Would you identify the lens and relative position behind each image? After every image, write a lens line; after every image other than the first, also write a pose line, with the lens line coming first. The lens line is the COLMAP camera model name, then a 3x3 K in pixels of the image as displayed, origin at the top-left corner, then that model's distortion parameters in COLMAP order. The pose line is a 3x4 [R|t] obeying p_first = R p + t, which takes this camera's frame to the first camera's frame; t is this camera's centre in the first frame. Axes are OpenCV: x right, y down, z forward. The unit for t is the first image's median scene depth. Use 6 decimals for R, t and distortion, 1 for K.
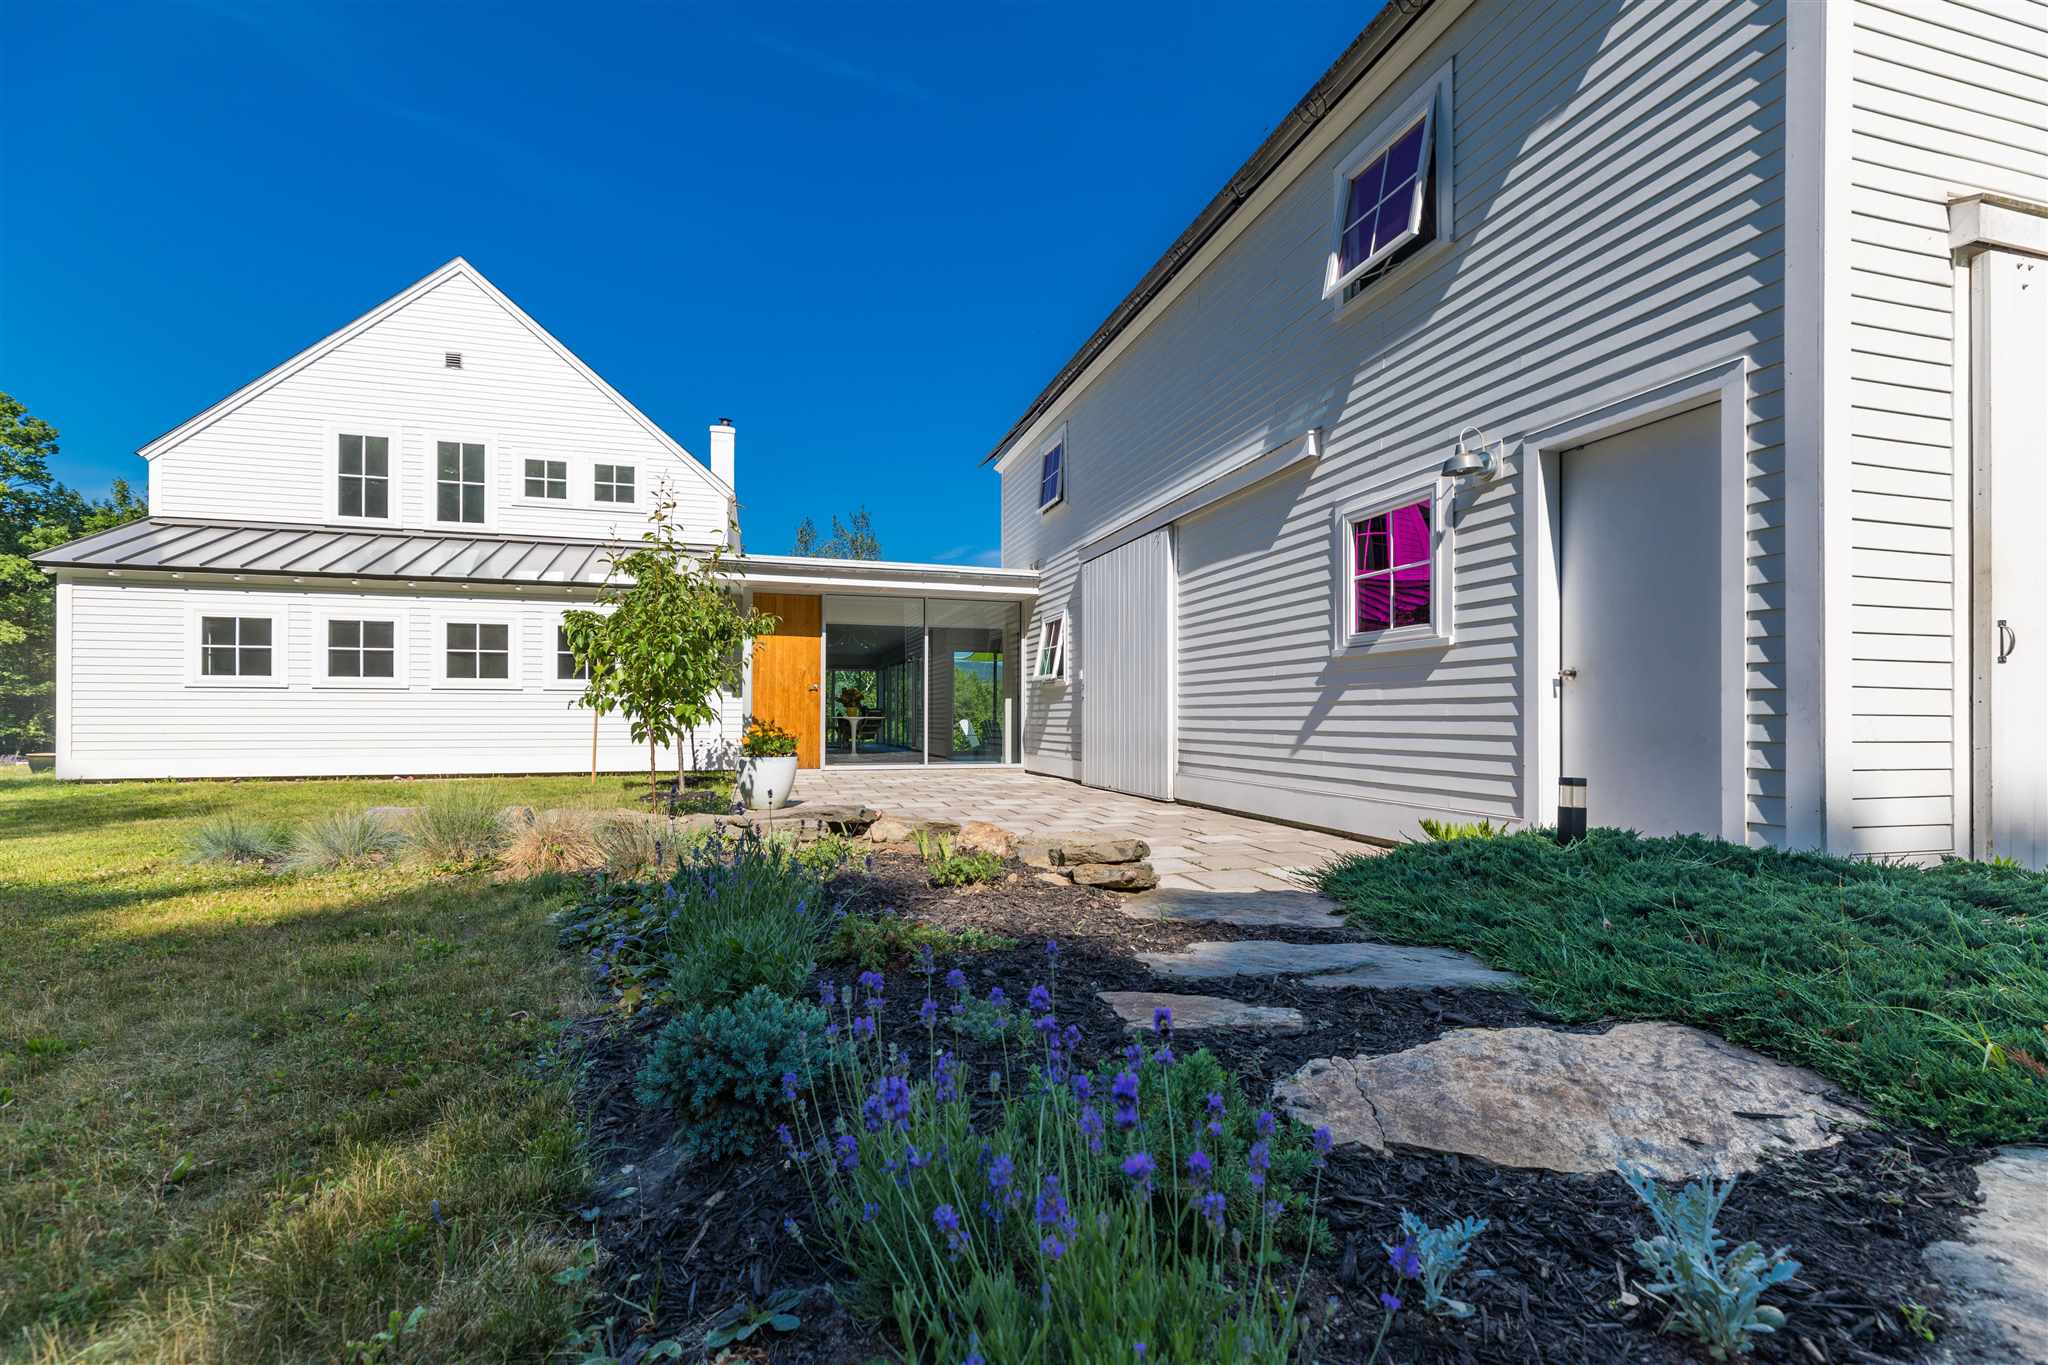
lens RADIAL K [[913.5, 0, 1013.6], [0, 913.5, 717.6], [0, 0, 1]] dist [0.002846, 0.000407]
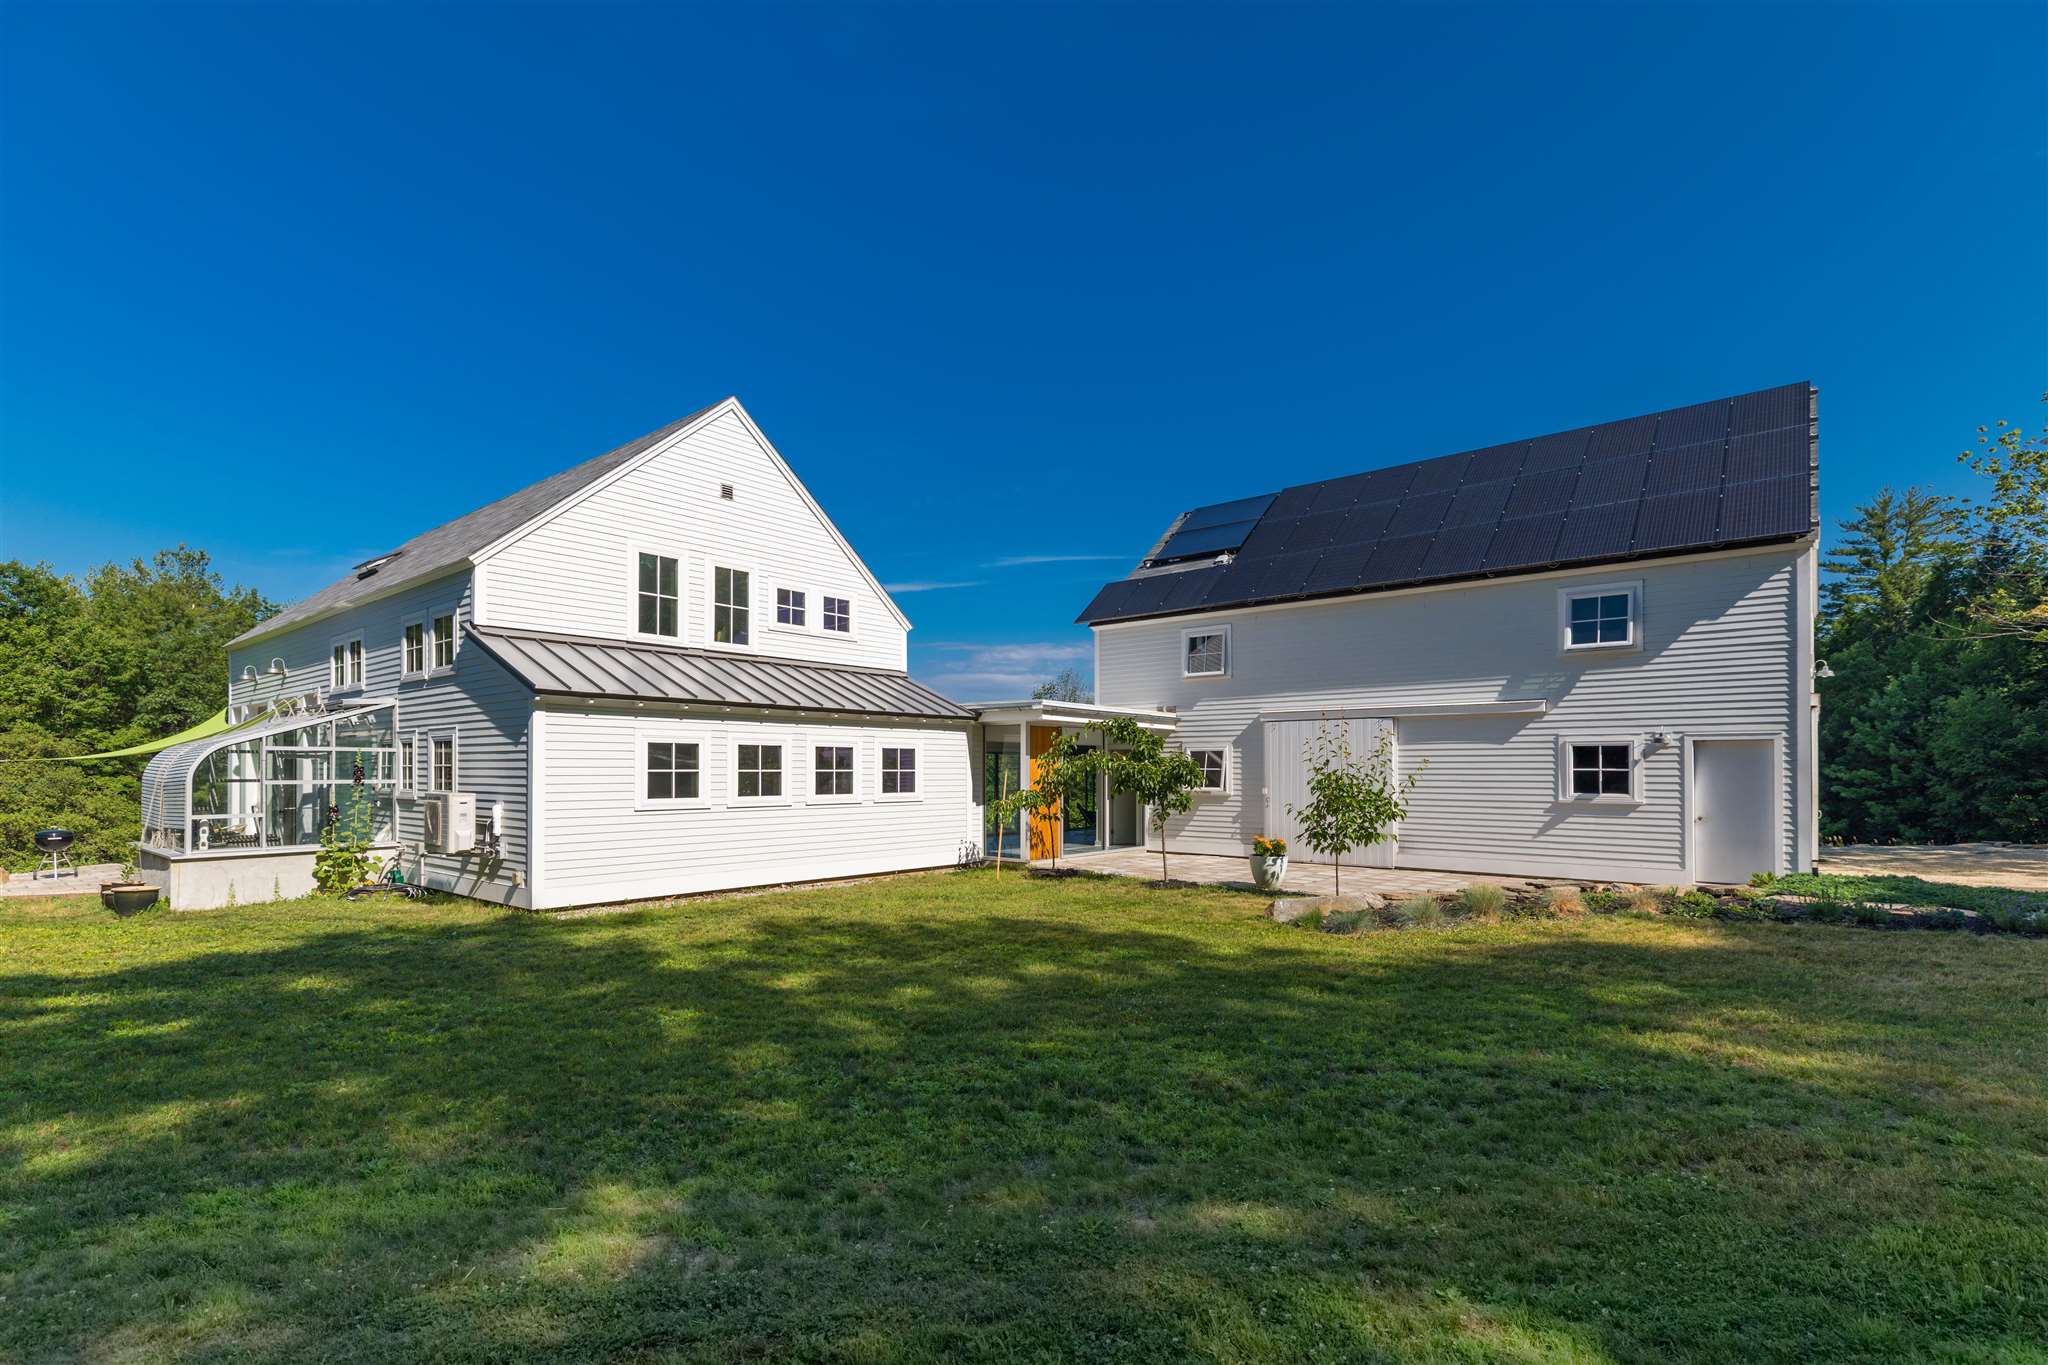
lens RADIAL K [[941.2, 0, 995.3], [0, 941.2, 763.4], [0, 0, 1]] dist [0.003481, 0.000318]
pose [[0.836796, 0.003009, 0.547507, -1.996098], [-0.000376, 0.999988, -0.004921, -0.142823], [-0.547515, 0.003912, 0.836787, -0.188921]]
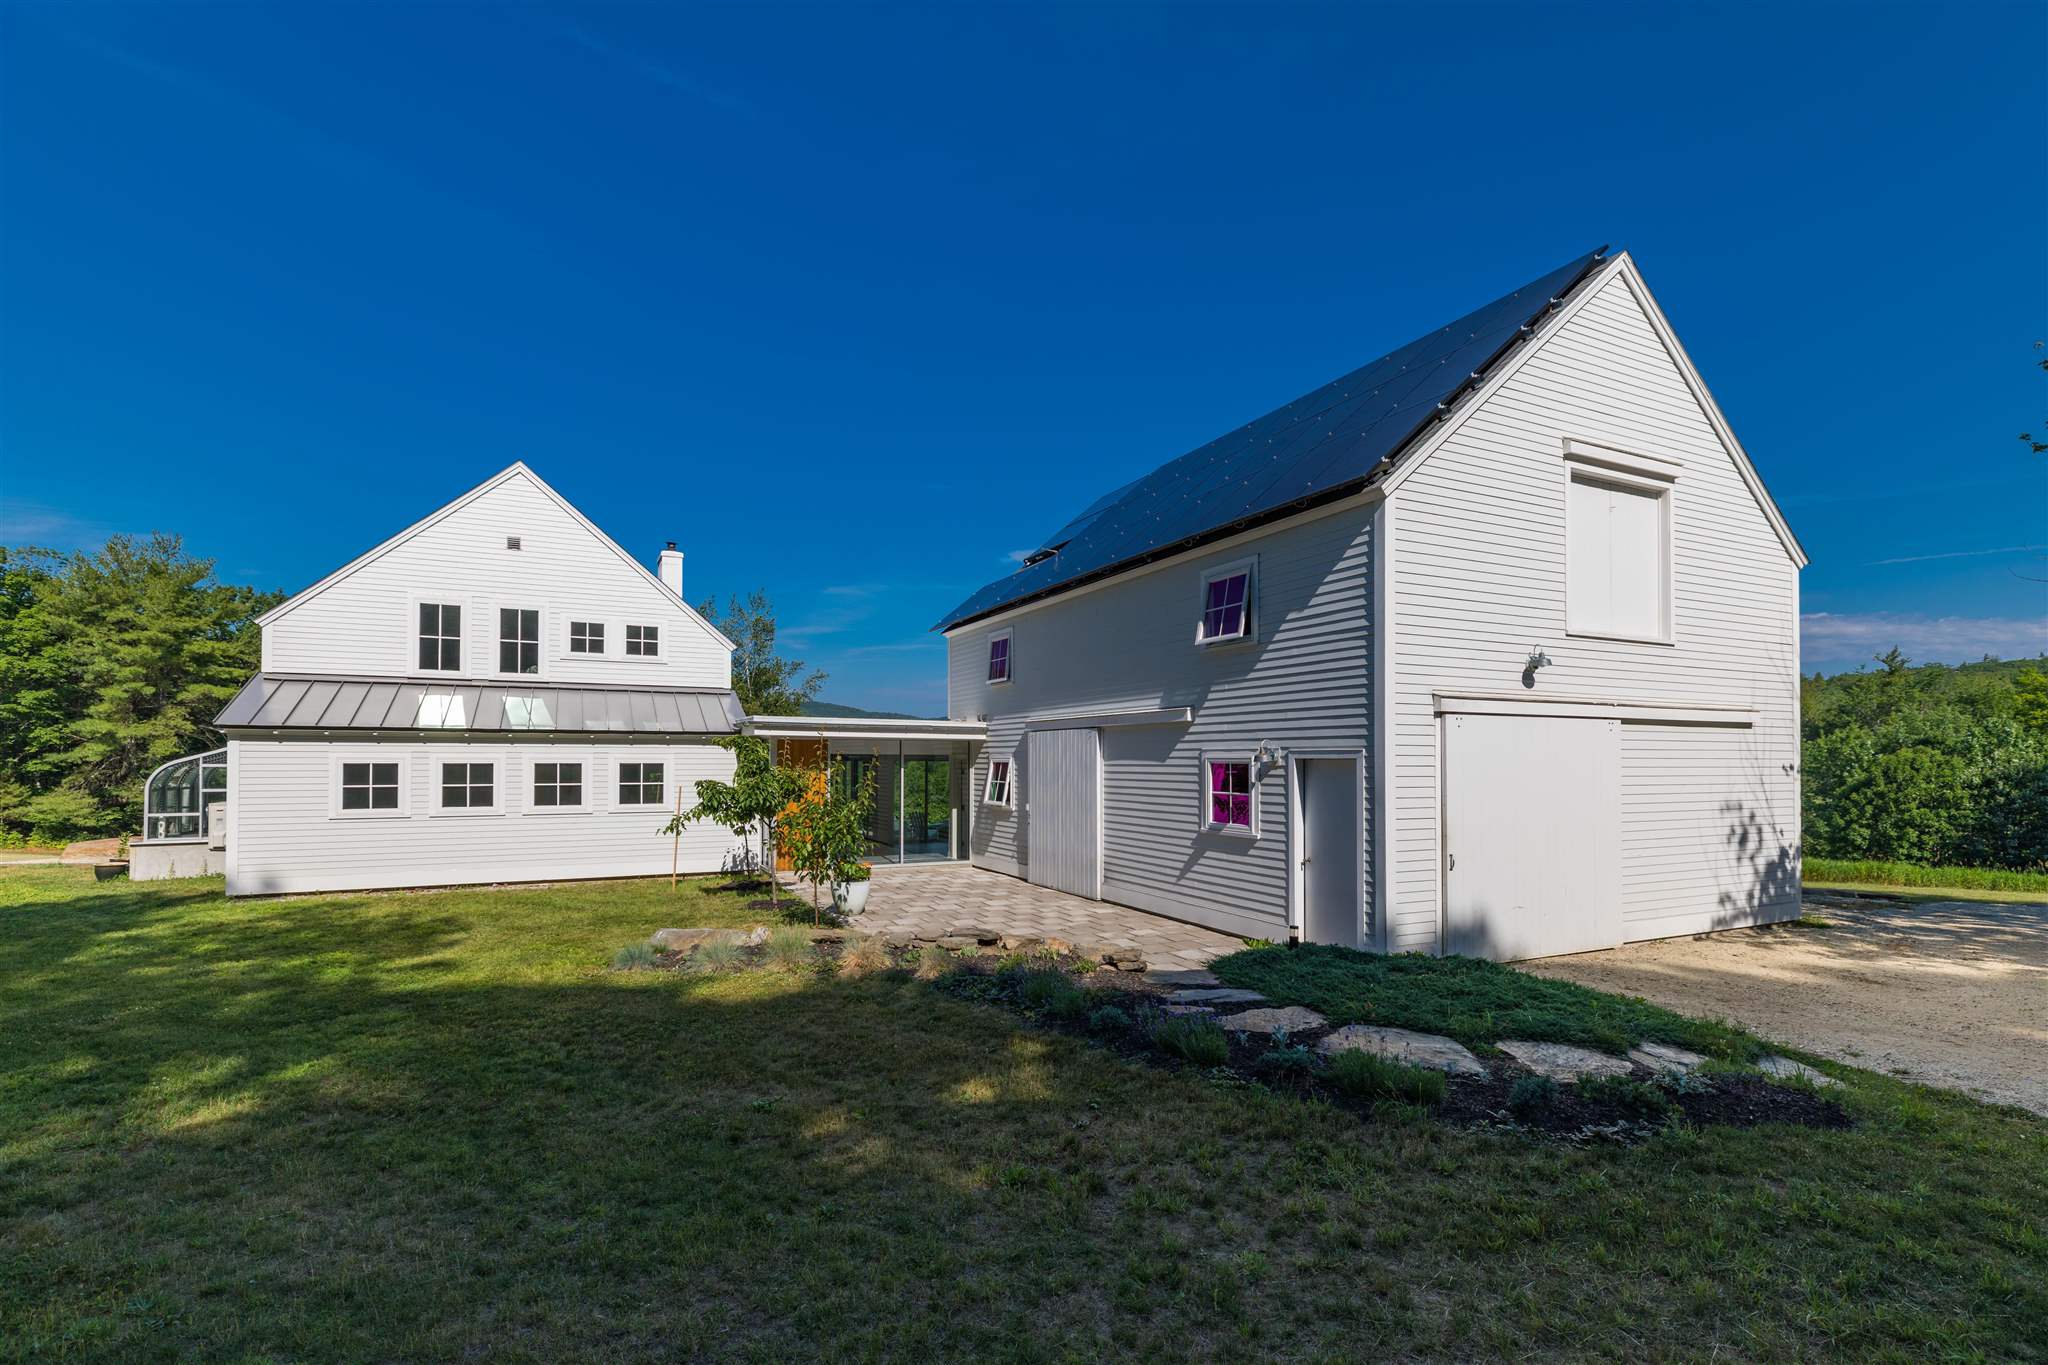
lens RADIAL K [[930.6, 0, 1015.5], [0, 930.6, 750.3], [0, 0, 1]] dist [0.002059, 0.000293]
pose [[0.985174, 0.001855, 0.171550, -0.328773], [-0.000144, 0.999950, -0.009989, -0.202173], [-0.171560, 0.009816, 0.985125, -0.761584]]
